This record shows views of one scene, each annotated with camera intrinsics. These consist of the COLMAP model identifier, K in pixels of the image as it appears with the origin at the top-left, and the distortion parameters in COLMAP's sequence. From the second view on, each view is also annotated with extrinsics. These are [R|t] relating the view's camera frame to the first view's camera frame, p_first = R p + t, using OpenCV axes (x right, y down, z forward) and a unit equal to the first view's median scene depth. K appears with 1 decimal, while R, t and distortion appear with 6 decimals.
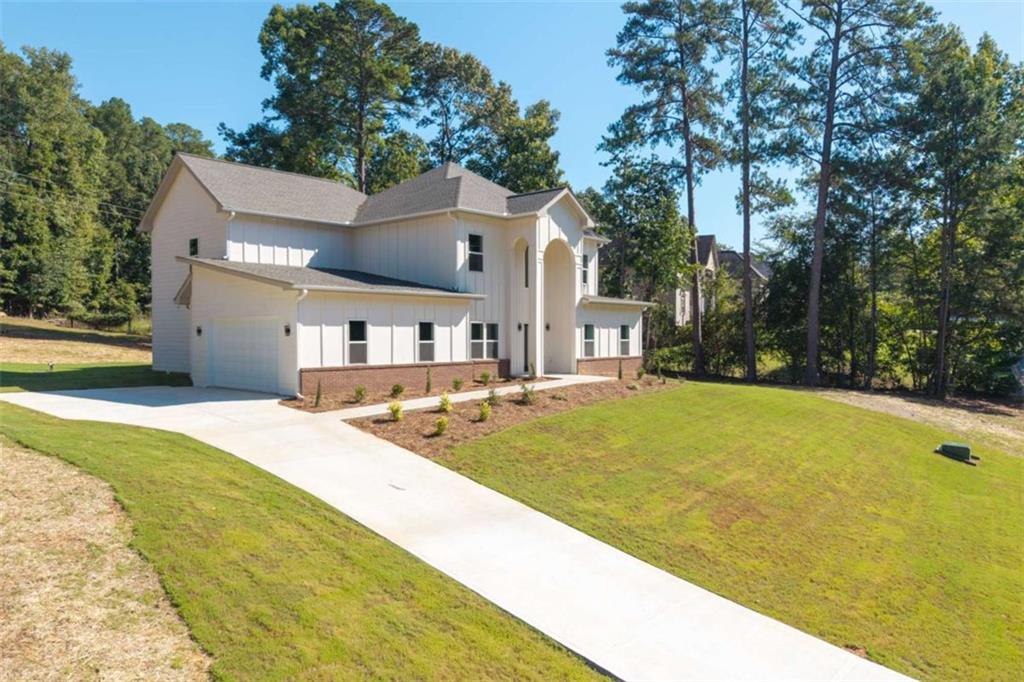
lens RADIAL K [[703.3, 0, 533.9], [0, 703.3, 328.8], [0, 0, 1]] dist [0.029092, 0.000946]
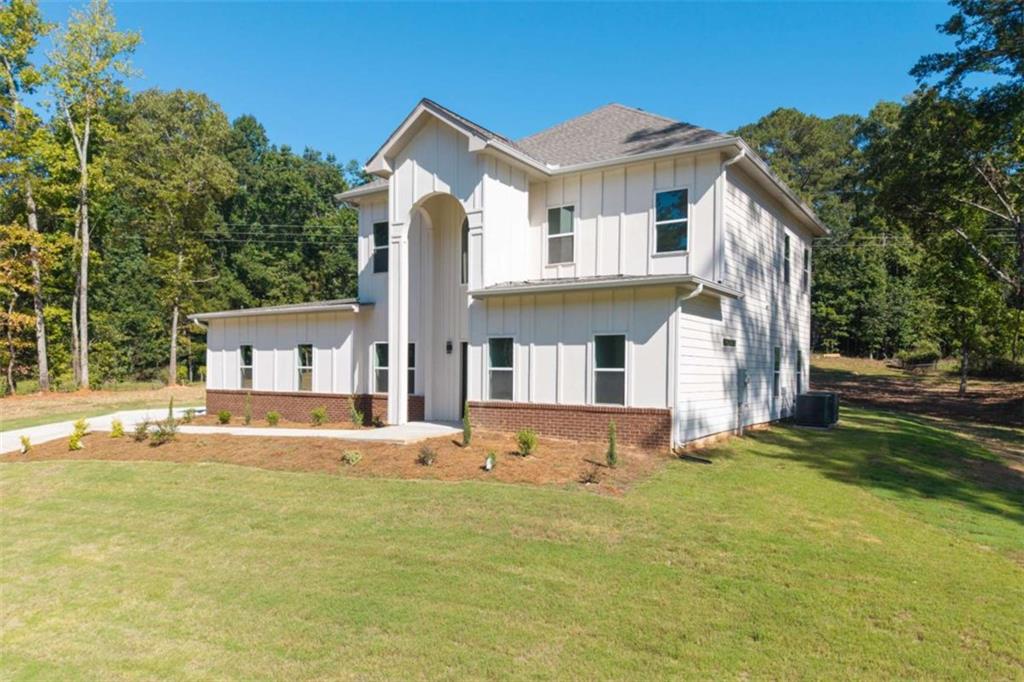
lens RADIAL K [[682.3, 0, 515.1], [0, 682.3, 363.3], [0, 0, 1]] dist [0.008428, 0.002412]
pose [[0.150090, -0.012704, -0.988591, 0.317182], [-0.003520, 0.999904, -0.013384, 0.010760], [0.988666, 0.005488, 0.150031, 0.514179]]
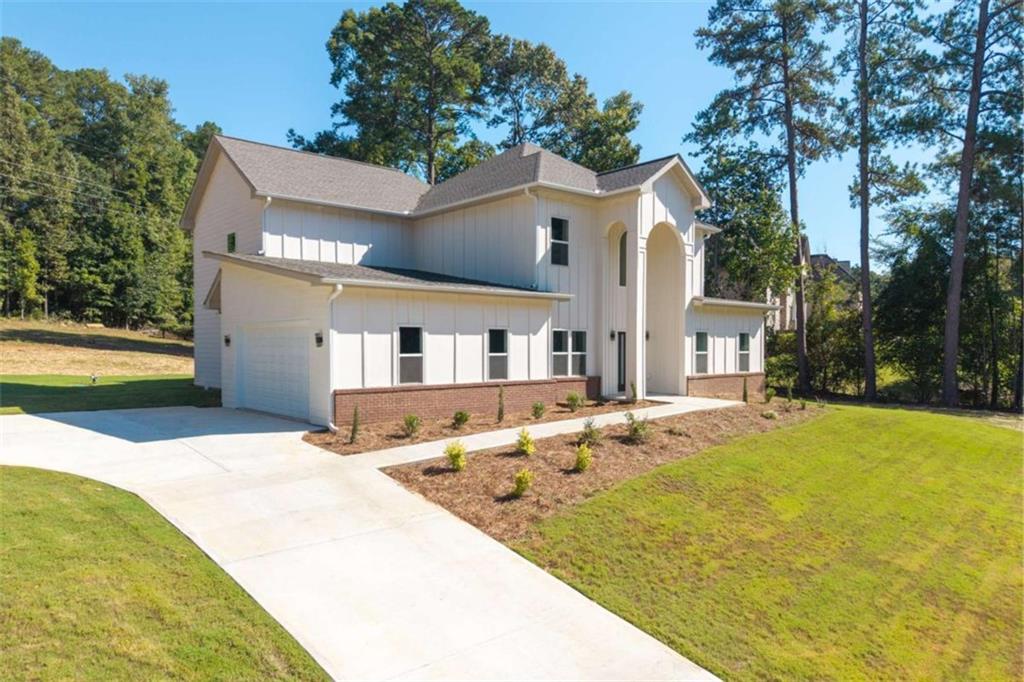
lens RADIAL K [[673.0, 0, 512.0], [0, 673.0, 341.0], [0, 0, 1]] dist [0.025173, 0.000685]
pose [[0.991713, -0.000352, -0.128474, -0.019363], [0.000591, 0.999998, 0.001817, 0.001097], [0.128473, -0.001878, 0.991711, 0.122134]]
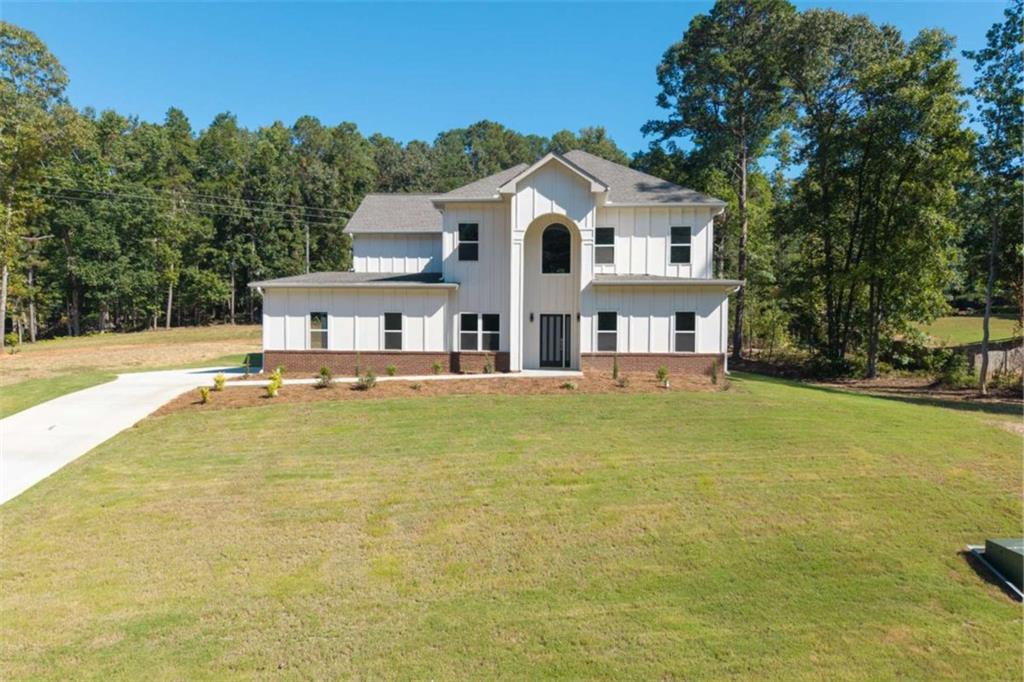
lens RADIAL K [[673.0, 0, 512.0], [0, 673.0, 341.0], [0, 0, 1]] dist [0.025173, 0.000685]
pose [[0.607859, -0.009202, -0.793992, 0.348068], [-0.002464, 0.999906, -0.013474, 0.021251], [0.794041, 0.010147, 0.607779, 0.239831]]
